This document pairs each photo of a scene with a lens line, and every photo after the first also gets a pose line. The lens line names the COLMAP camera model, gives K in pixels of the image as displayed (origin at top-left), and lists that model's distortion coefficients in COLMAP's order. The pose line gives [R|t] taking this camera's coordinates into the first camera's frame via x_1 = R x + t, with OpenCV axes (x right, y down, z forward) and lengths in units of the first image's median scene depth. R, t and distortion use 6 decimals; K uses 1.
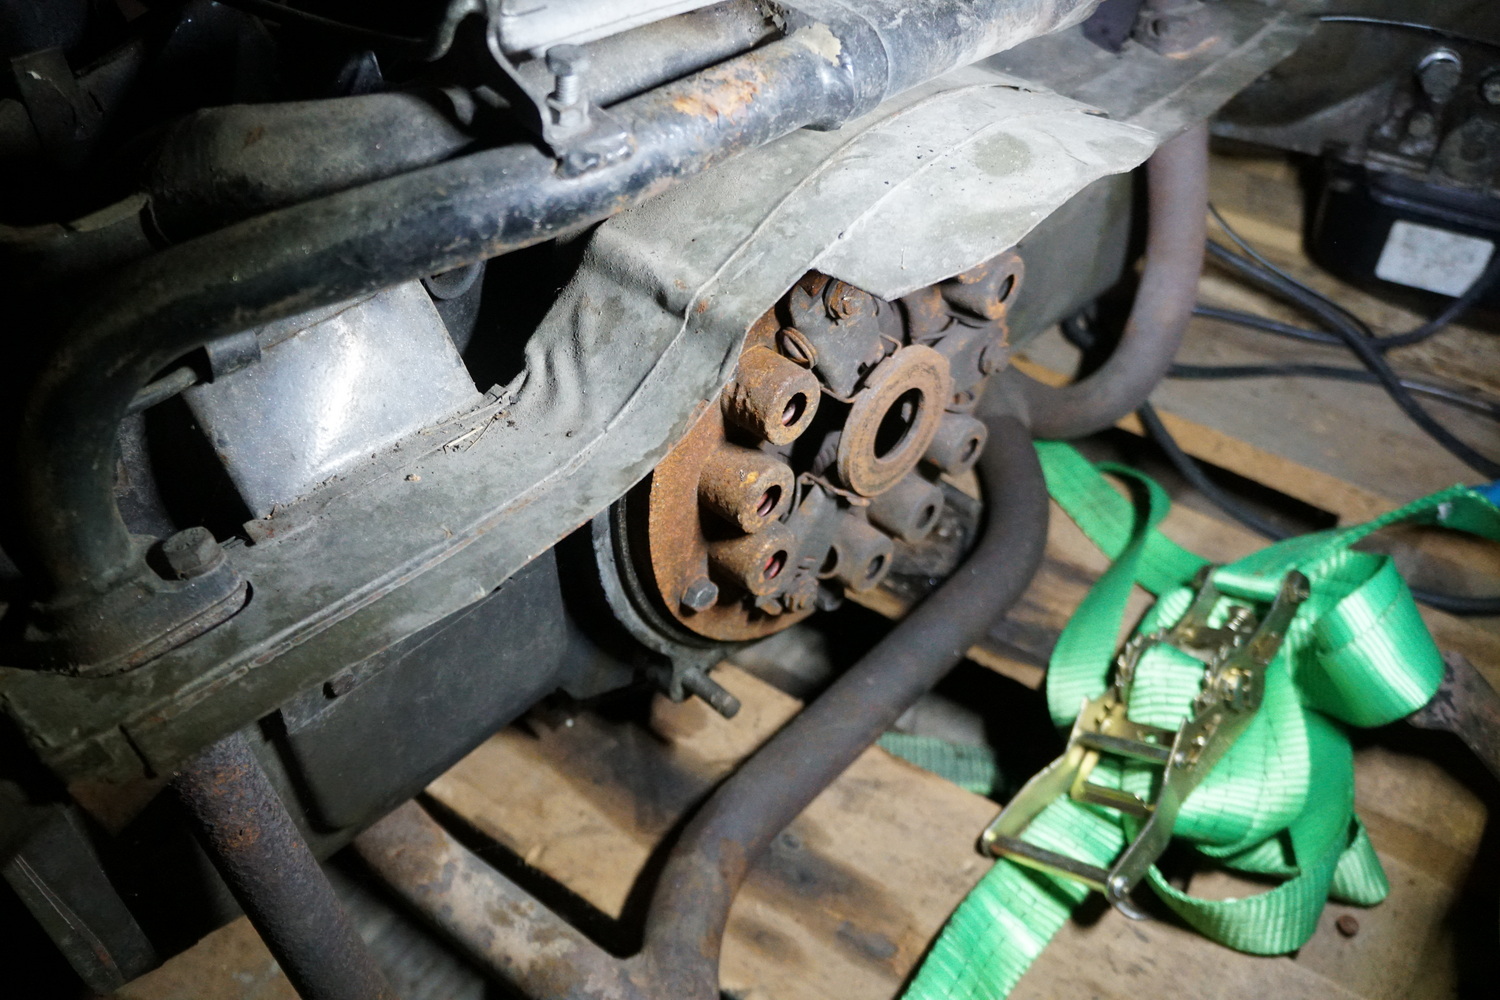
lens RADIAL K [[1212.0, 0, 749.0], [0, 1212.0, 500.3], [0, 0, 1]] dist [-0.122394, 0.046070]
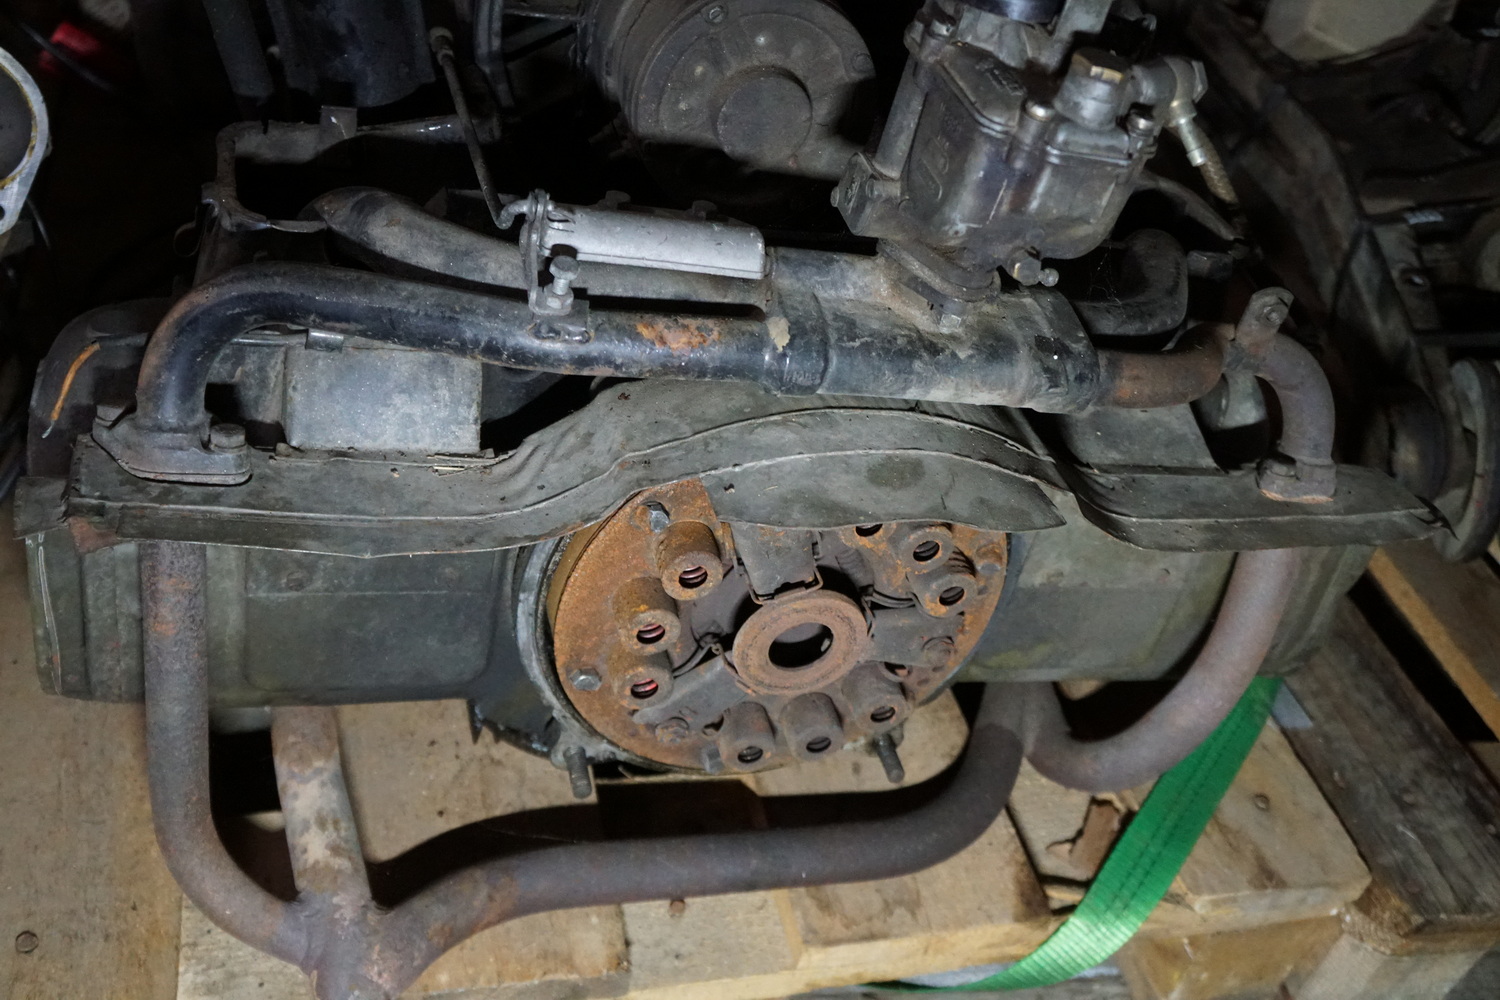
lens RADIAL K [[1447.5, 0, 753.8], [0, 1447.5, 504.4], [0, 0, 1]] dist [-0.031410, 0.000000]
pose [[0.828589, 0.463700, -0.313724, 0.711101], [-0.505162, 0.860802, -0.061895, -0.108567], [0.241353, 0.209767, 0.947495, -0.586866]]
